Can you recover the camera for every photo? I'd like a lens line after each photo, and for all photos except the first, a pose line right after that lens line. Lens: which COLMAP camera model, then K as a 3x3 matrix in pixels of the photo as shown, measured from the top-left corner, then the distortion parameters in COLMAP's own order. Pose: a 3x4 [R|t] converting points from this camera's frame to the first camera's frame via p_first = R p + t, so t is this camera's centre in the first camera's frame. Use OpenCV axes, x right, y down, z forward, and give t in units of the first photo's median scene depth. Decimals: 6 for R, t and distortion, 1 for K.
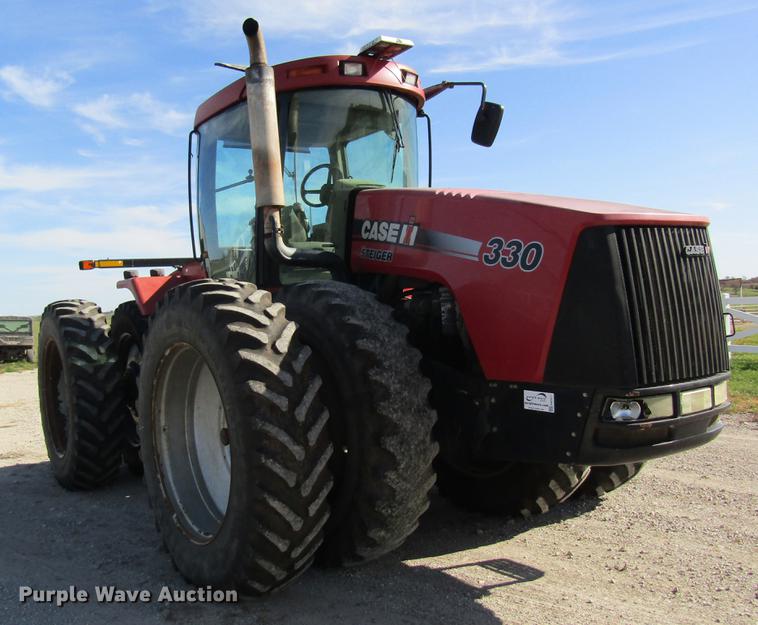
lens RADIAL K [[741.2, 0, 344.5], [0, 741.2, 327.0], [0, 0, 1]] dist [-0.018884, -0.000315]
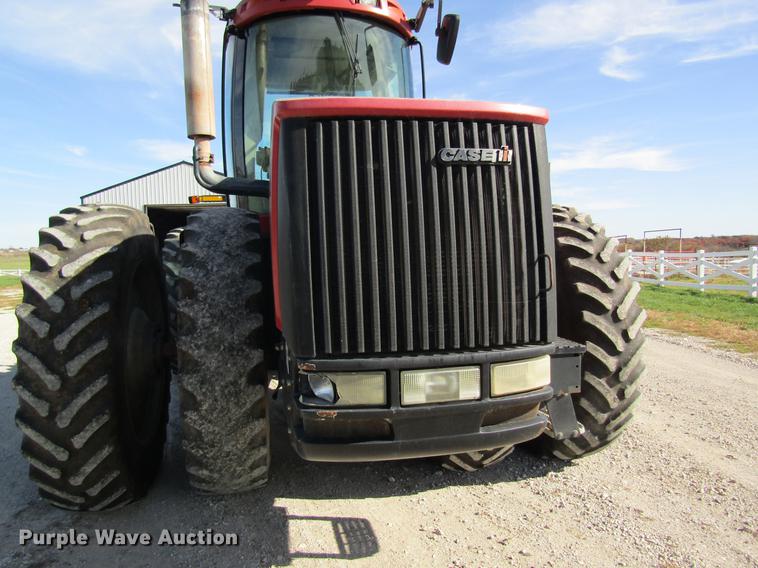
lens RADIAL K [[538.8, 0, 379.0], [0, 538.8, 284.0], [0, 0, 1]] dist [-0.003600, -0.001098]
pose [[0.924092, 0.060858, -0.377294, 0.523411], [-0.041364, 0.997367, 0.059565, -0.014004], [0.379926, -0.039437, 0.924176, 0.471080]]
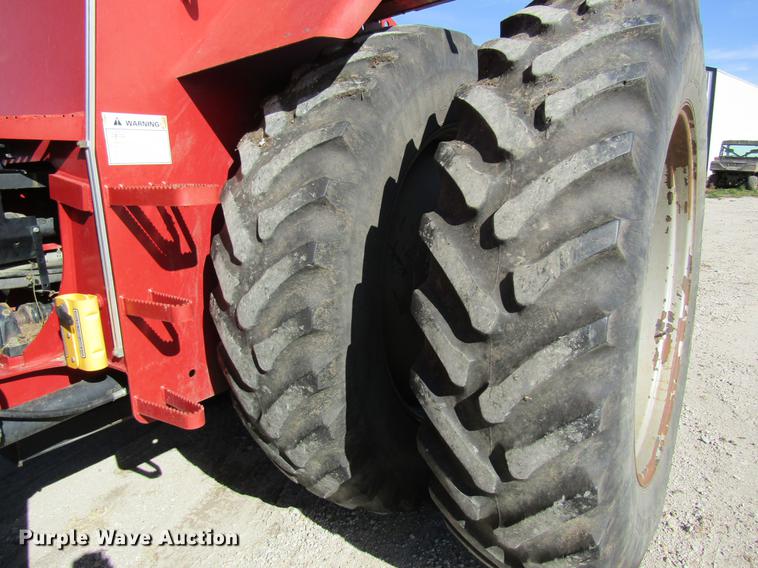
lens RADIAL K [[538.8, 0, 379.0], [0, 538.8, 284.0], [0, 0, 1]] dist [-0.003600, -0.001098]
pose [[0.381199, 0.243308, -0.891902, 0.305210], [-0.023321, 0.966971, 0.253819, 0.000020], [0.924199, -0.075955, 0.374282, 1.856029]]
